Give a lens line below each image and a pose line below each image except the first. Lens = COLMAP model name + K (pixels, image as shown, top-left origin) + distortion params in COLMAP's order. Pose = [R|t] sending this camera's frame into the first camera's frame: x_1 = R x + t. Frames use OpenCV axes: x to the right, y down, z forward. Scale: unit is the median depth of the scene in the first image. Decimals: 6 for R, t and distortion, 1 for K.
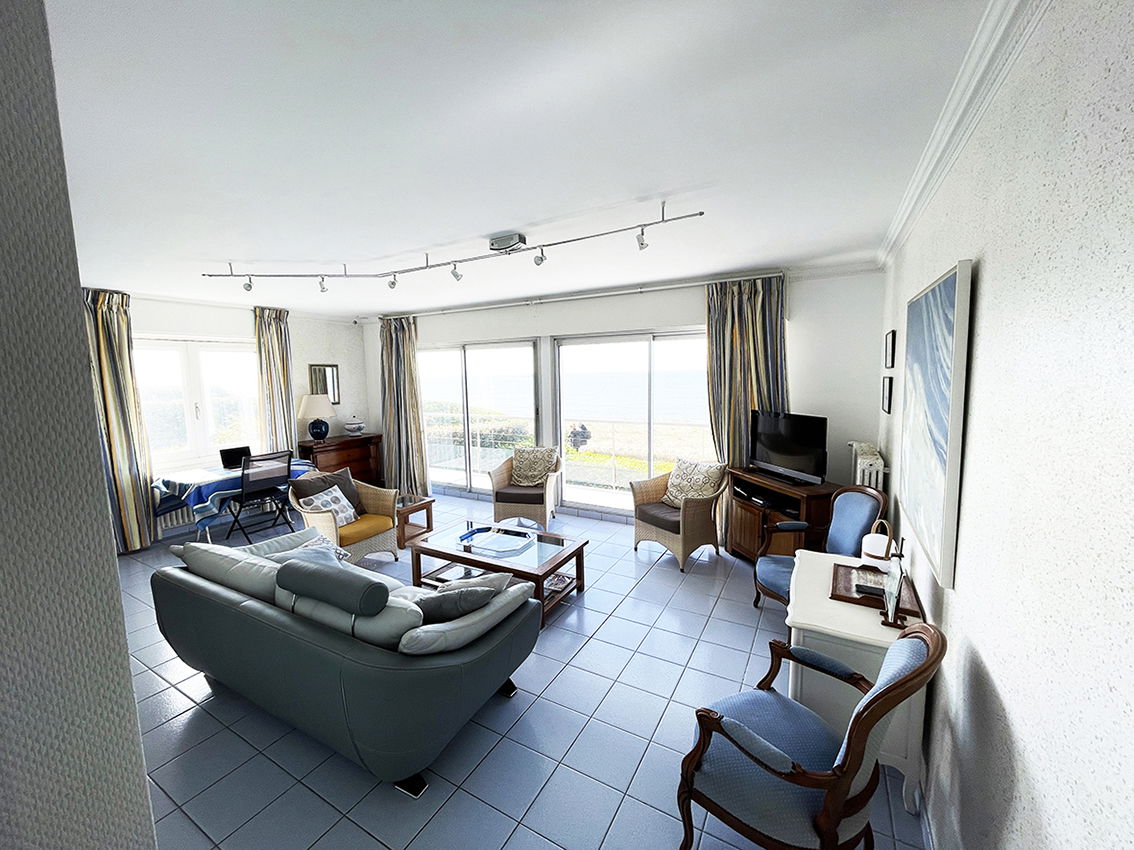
lens RADIAL K [[455.0, 0, 562.5], [0, 455.0, 422.9], [0, 0, 1]] dist [-0.001884, -0.002300]
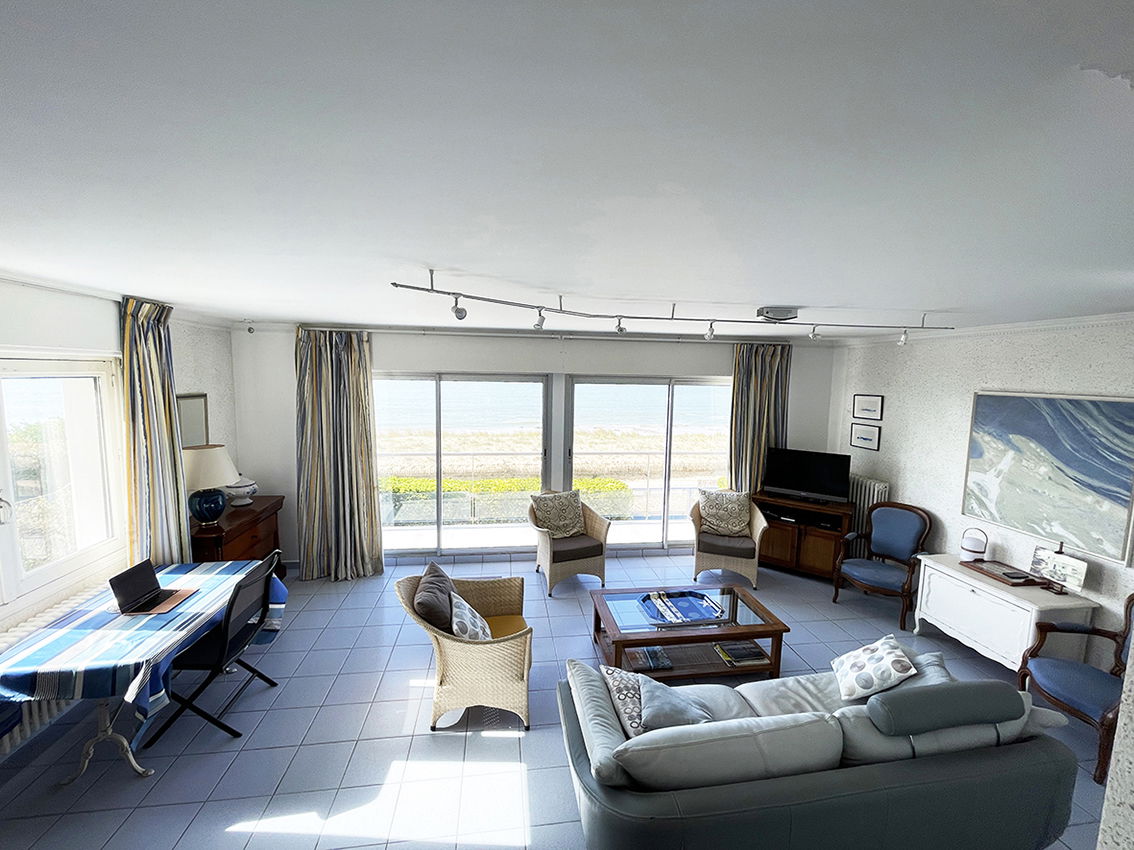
lens RADIAL K [[455.0, 0, 561.5], [0, 455.0, 422.0], [0, 0, 1]] dist [-0.001884, -0.002300]
pose [[0.790883, -0.029686, 0.611246, -0.601143], [0.034178, 0.999406, 0.004315, -0.092610], [-0.611012, 0.017478, 0.791429, 0.262321]]
